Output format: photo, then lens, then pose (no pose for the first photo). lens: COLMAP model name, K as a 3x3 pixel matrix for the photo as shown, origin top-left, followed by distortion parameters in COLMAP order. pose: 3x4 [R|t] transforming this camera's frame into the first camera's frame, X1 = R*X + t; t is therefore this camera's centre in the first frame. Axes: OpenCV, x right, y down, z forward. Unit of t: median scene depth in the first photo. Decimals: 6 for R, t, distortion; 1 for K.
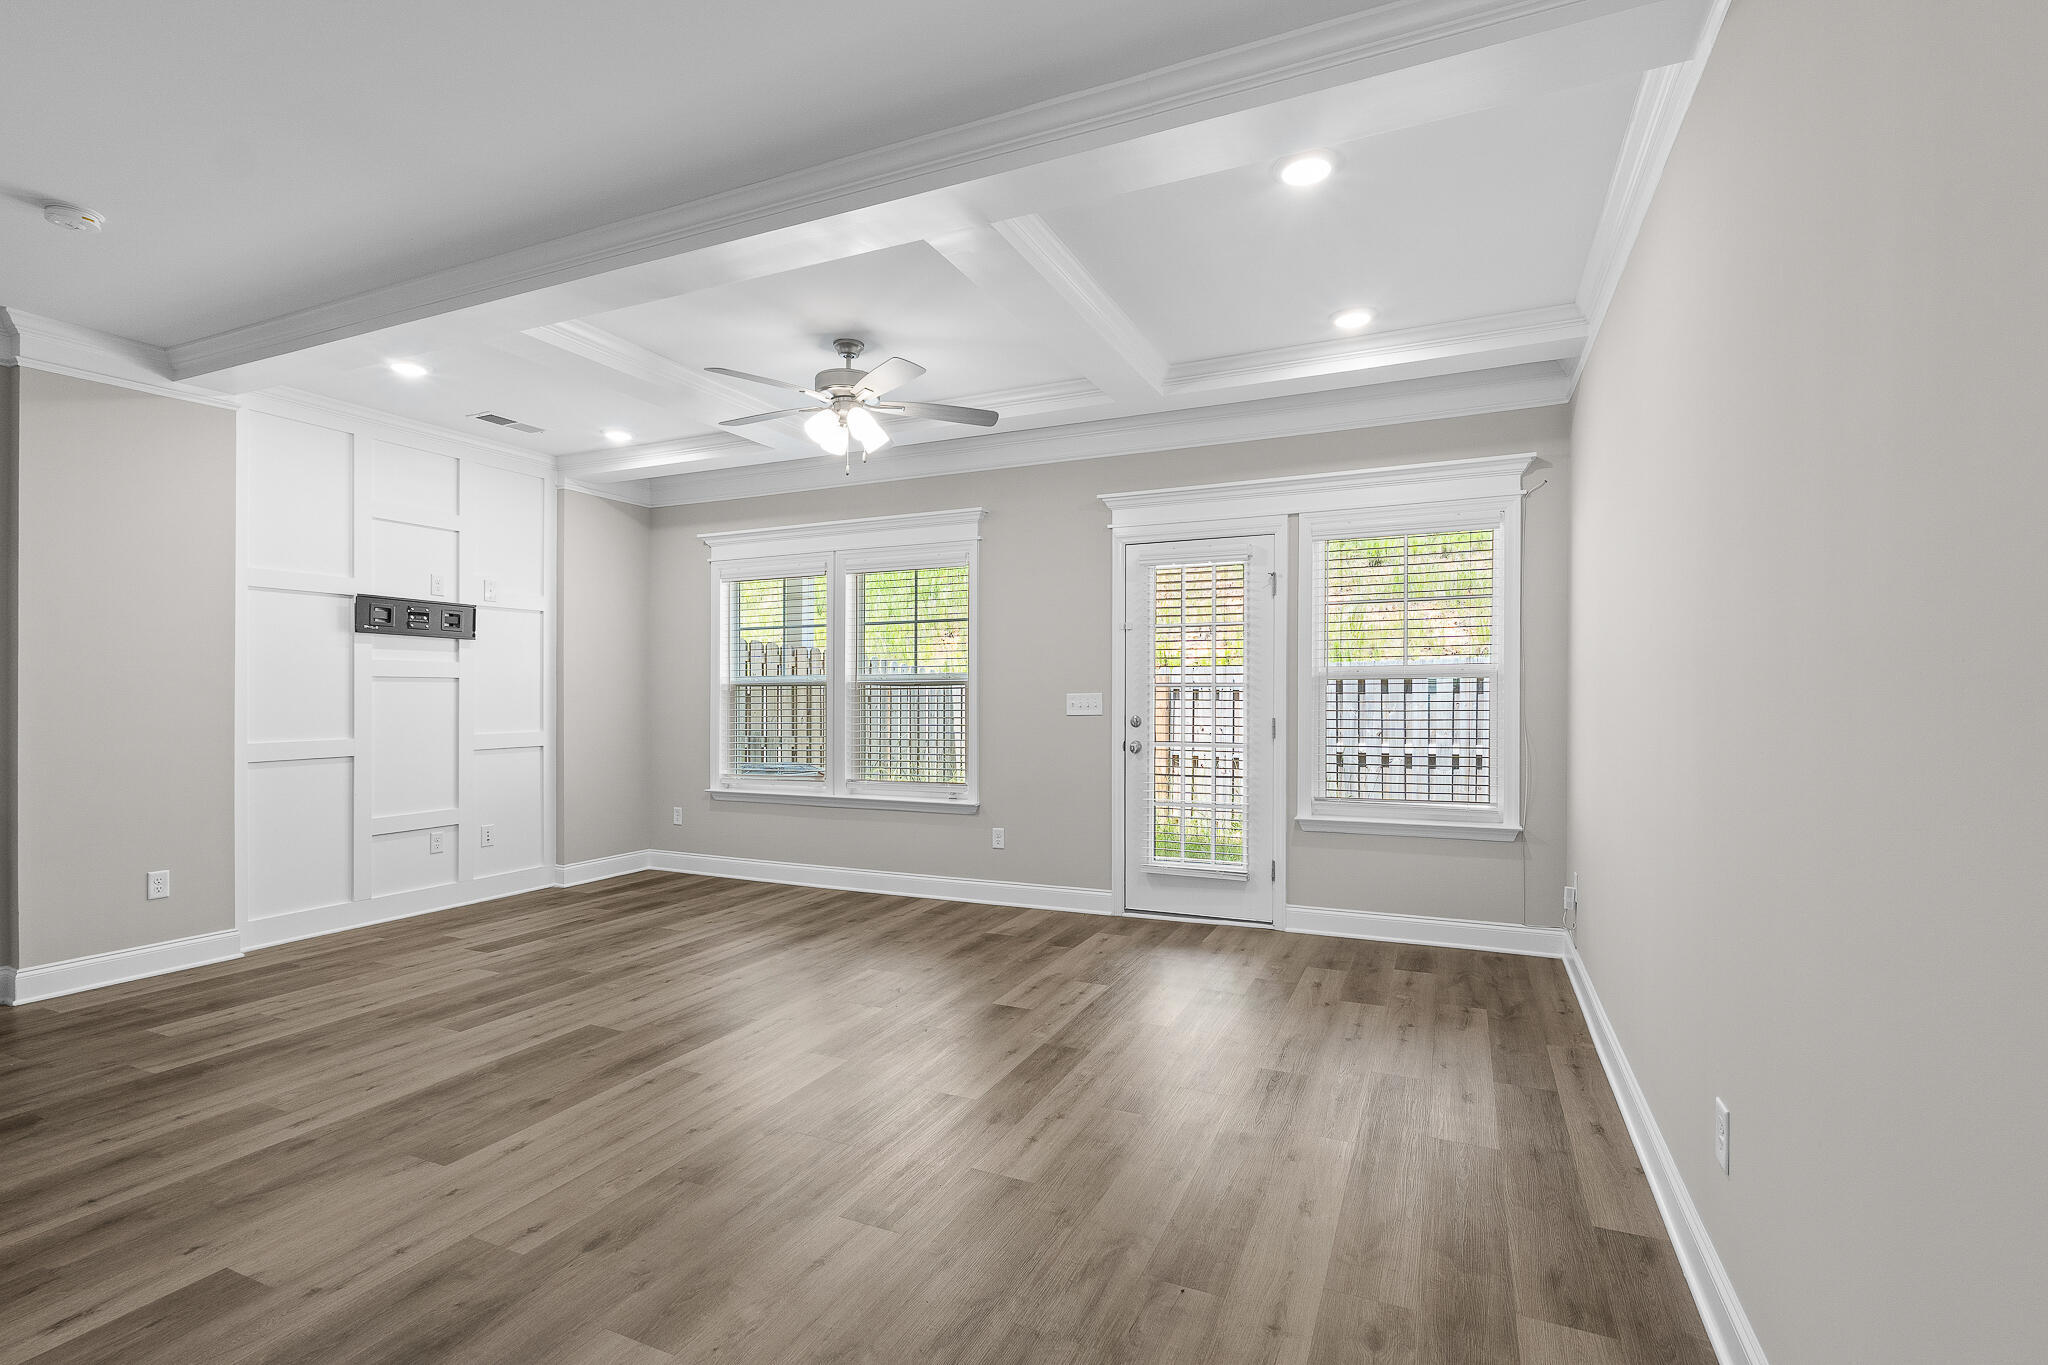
lens RADIAL K [[939.4, 0, 1034.4], [0, 939.4, 696.2], [0, 0, 1]] dist [0.005271, 0.000330]
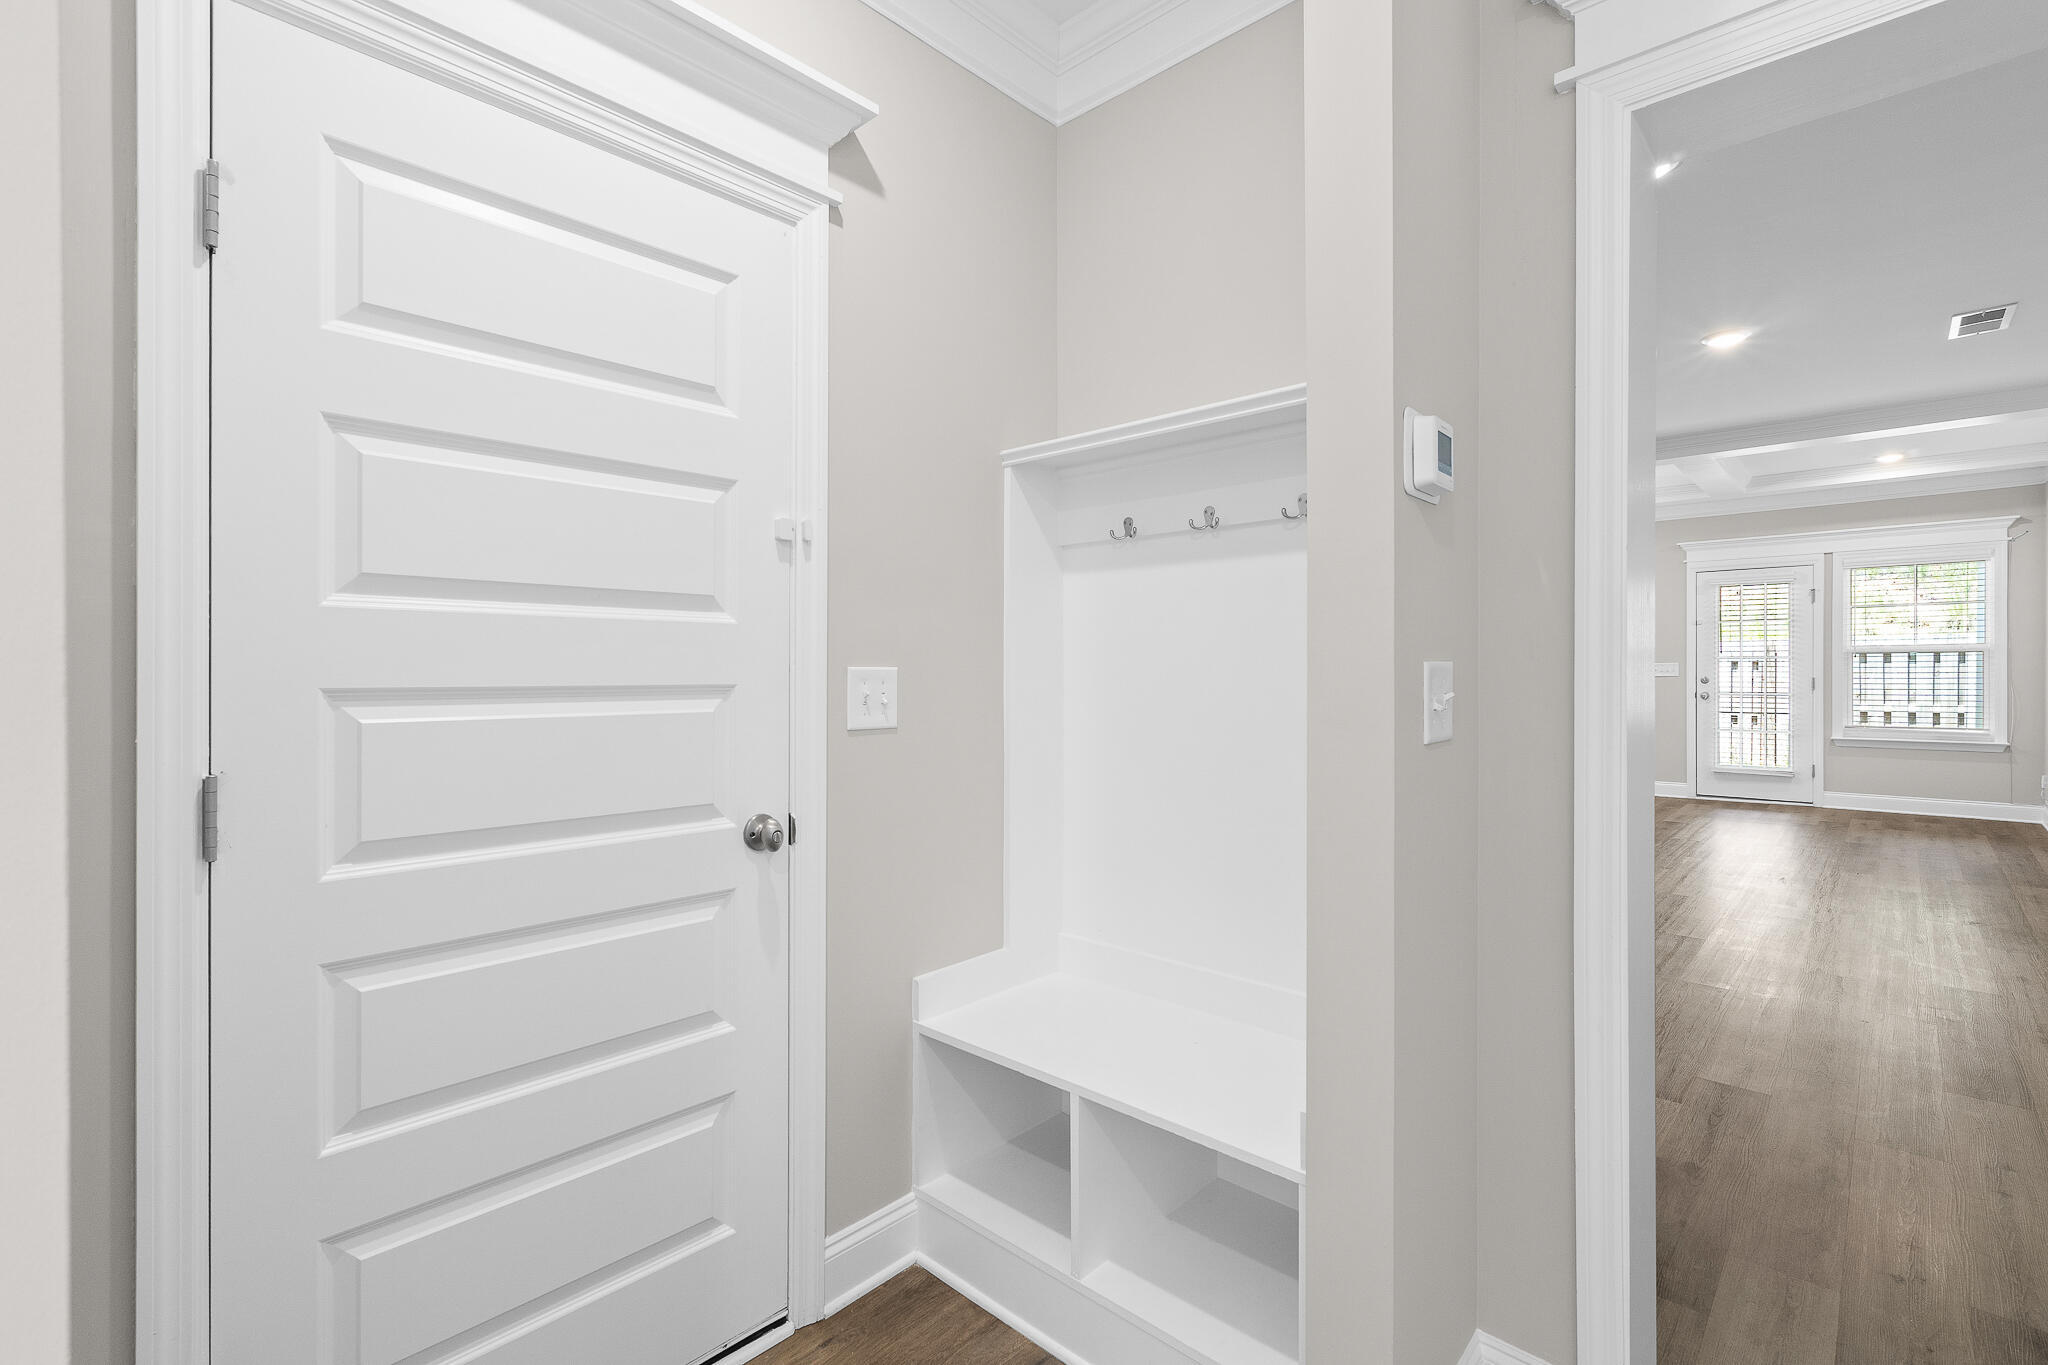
lens RADIAL K [[939.4, 0, 1027.2], [0, 939.4, 672.4], [0, 0, 1]] dist [0.005271, 0.000330]
pose [[0.951138, -0.001182, -0.308763, -0.542234], [-0.000627, 0.999983, -0.005762, 0.025163], [0.308764, 0.005675, 0.951122, -0.988425]]
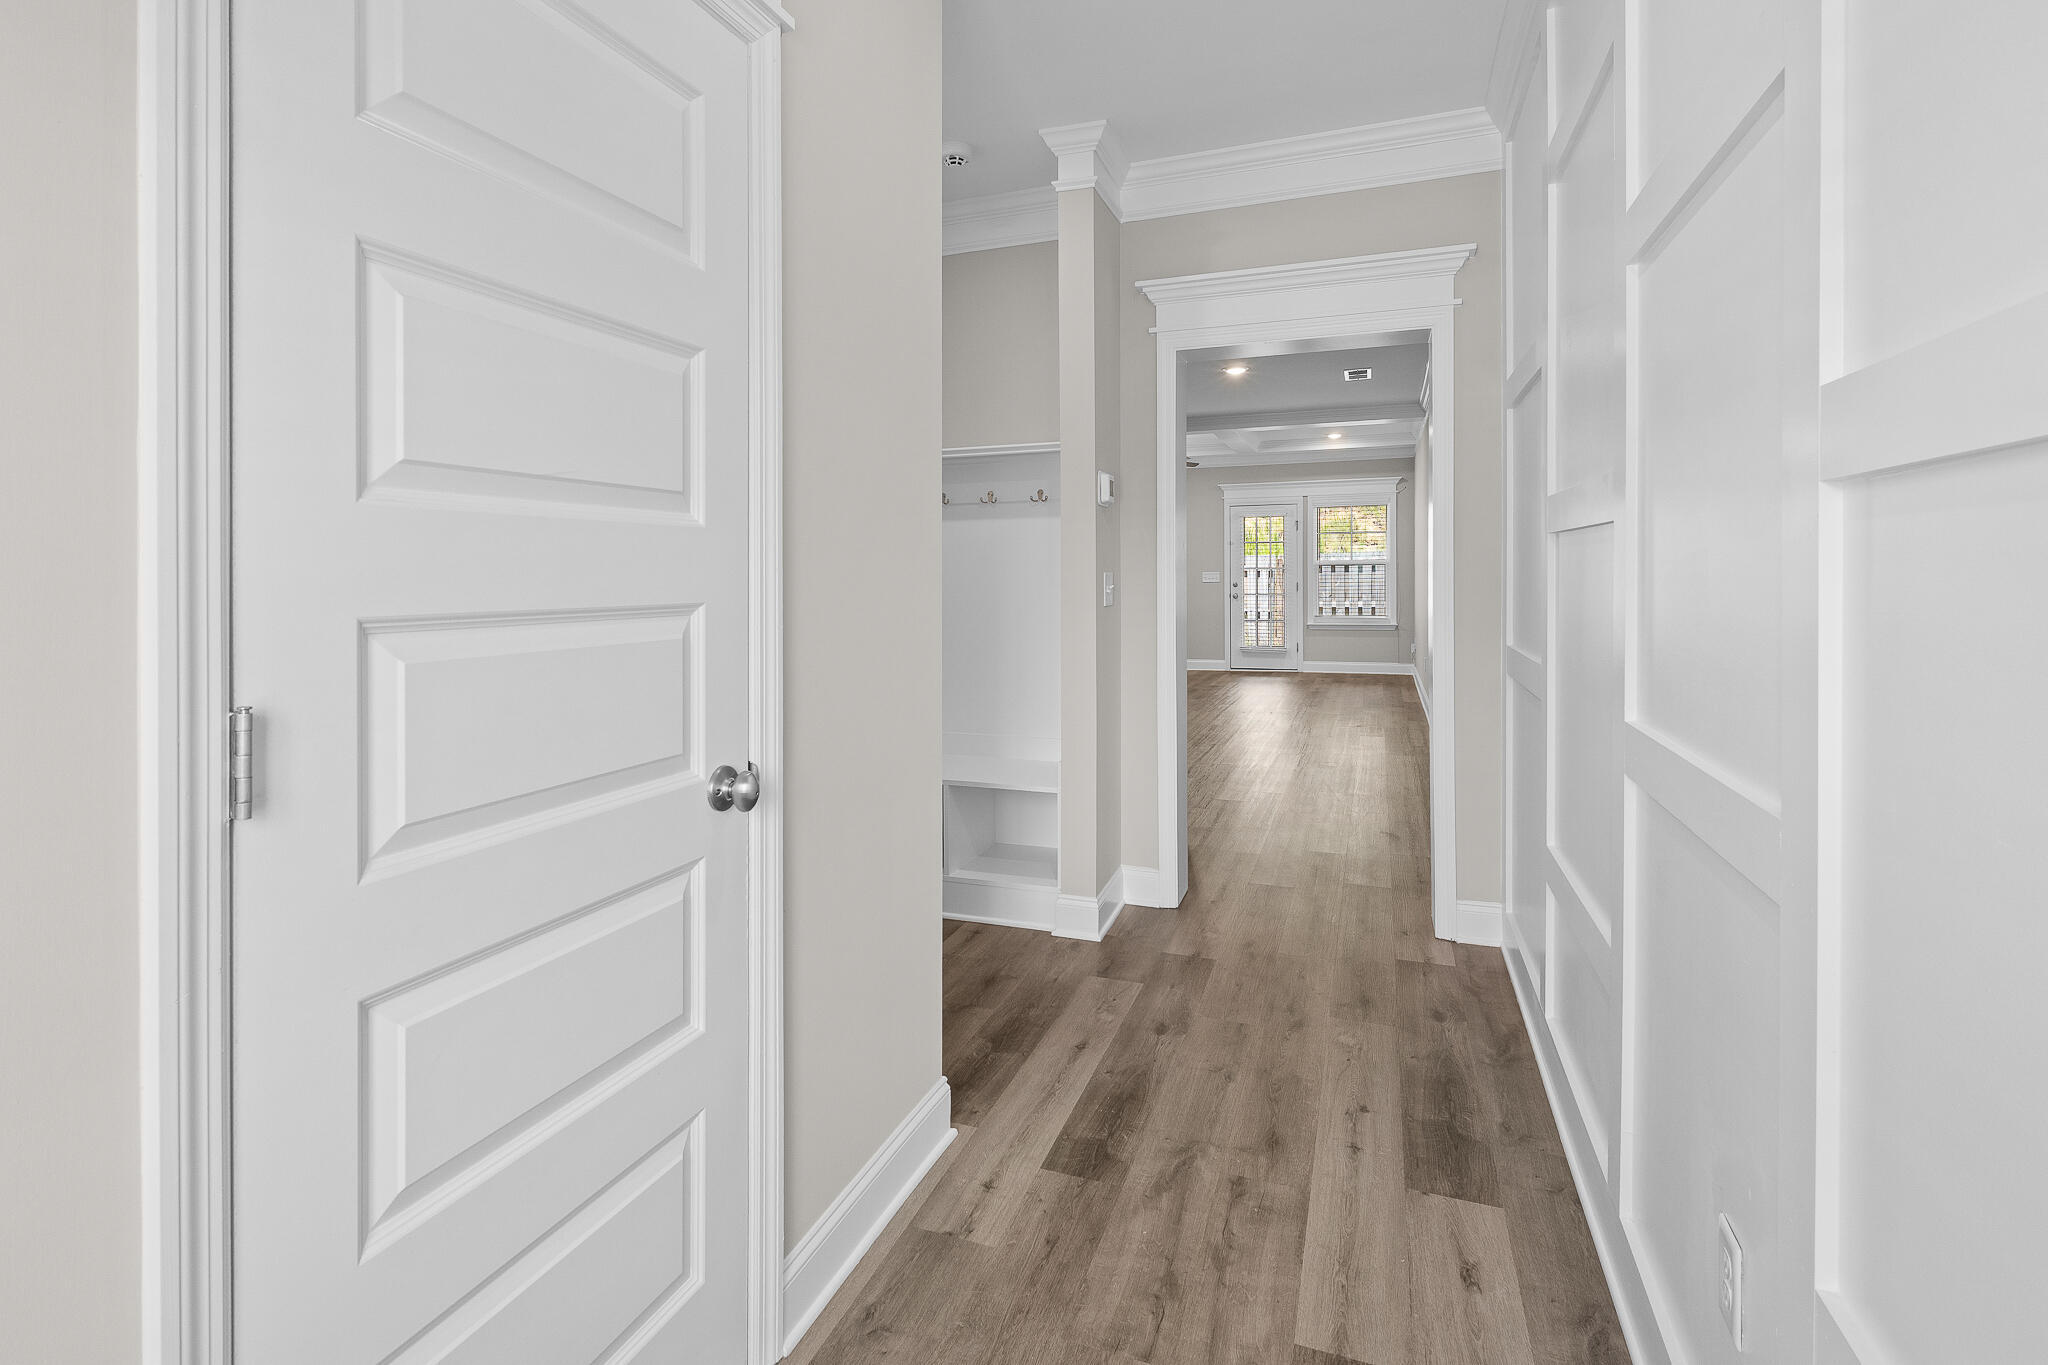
lens RADIAL K [[939.4, 0, 1048.8], [0, 939.4, 590.8], [0, 0, 1]] dist [0.005271, 0.000330]
pose [[0.994680, -0.006951, 0.102775, -0.609231], [0.006423, 0.999964, 0.005462, 0.028472], [-0.102810, -0.004773, 0.994690, -1.283758]]
